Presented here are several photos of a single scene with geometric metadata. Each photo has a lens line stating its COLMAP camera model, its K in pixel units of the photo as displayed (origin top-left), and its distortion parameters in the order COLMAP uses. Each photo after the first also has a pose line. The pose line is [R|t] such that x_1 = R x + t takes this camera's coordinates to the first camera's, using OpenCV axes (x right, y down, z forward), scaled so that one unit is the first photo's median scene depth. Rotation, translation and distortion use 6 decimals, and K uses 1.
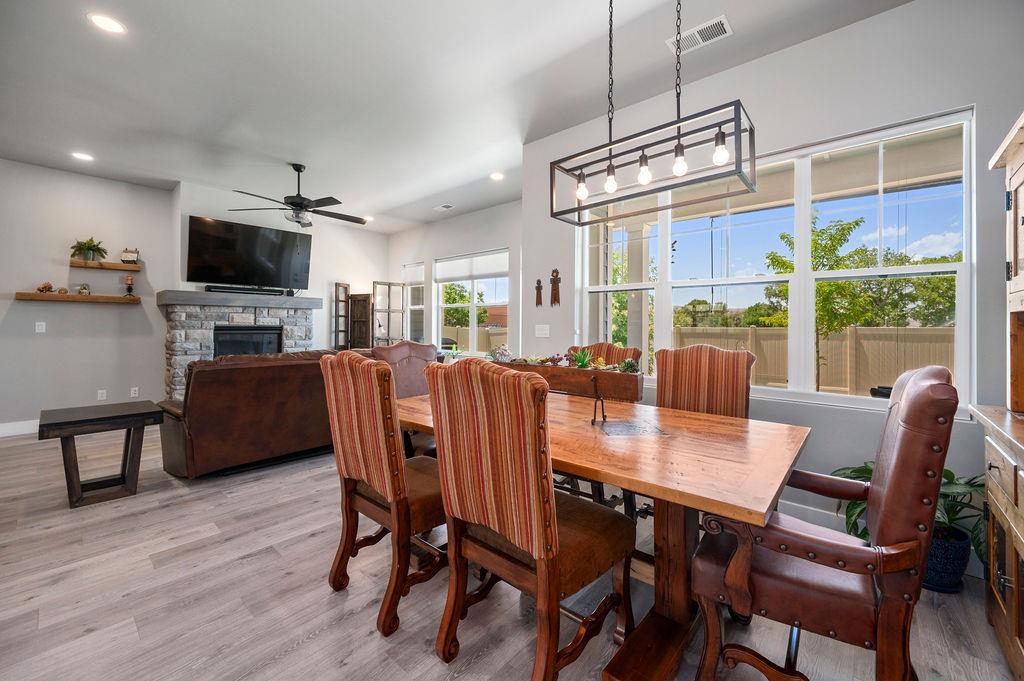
lens RADIAL K [[408.5, 0, 512.6], [0, 408.5, 323.7], [0, 0, 1]] dist [-0.002007, -0.000046]
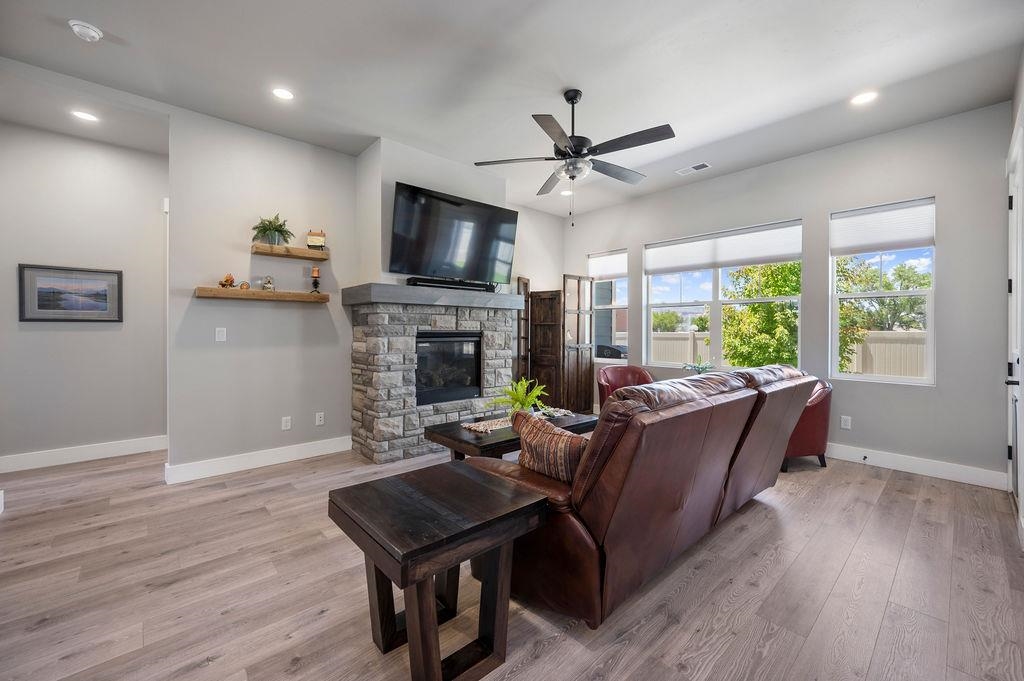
lens RADIAL K [[411.7, 0, 513.0], [0, 411.7, 327.3], [0, 0, 1]] dist [-0.000642, -0.000138]
pose [[0.993959, -0.004194, -0.109668, -0.489539], [0.004020, 0.999990, -0.001810, -0.000717], [0.109675, 0.001358, 0.993967, 0.277602]]
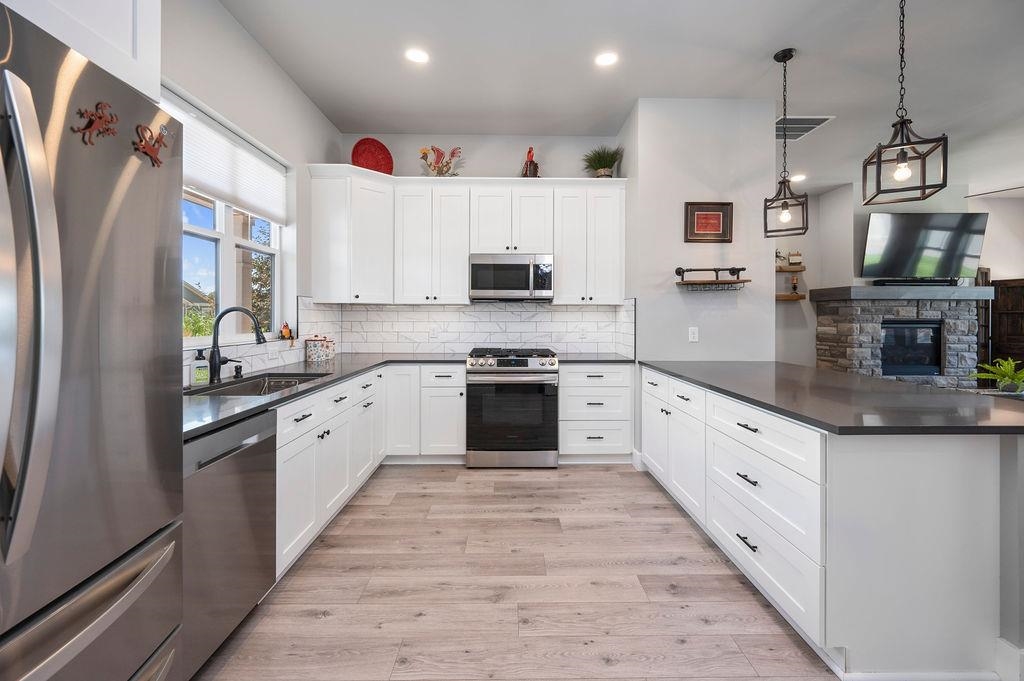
lens RADIAL K [[412.0, 0, 518.2], [0, 412.0, 316.7], [0, 0, 1]] dist [-0.000350, 0.000066]
pose [[0.671520, -0.005418, -0.740966, -0.603081], [0.006458, 0.999978, -0.001460, -0.006572], [0.740958, -0.003804, 0.671541, -0.355350]]
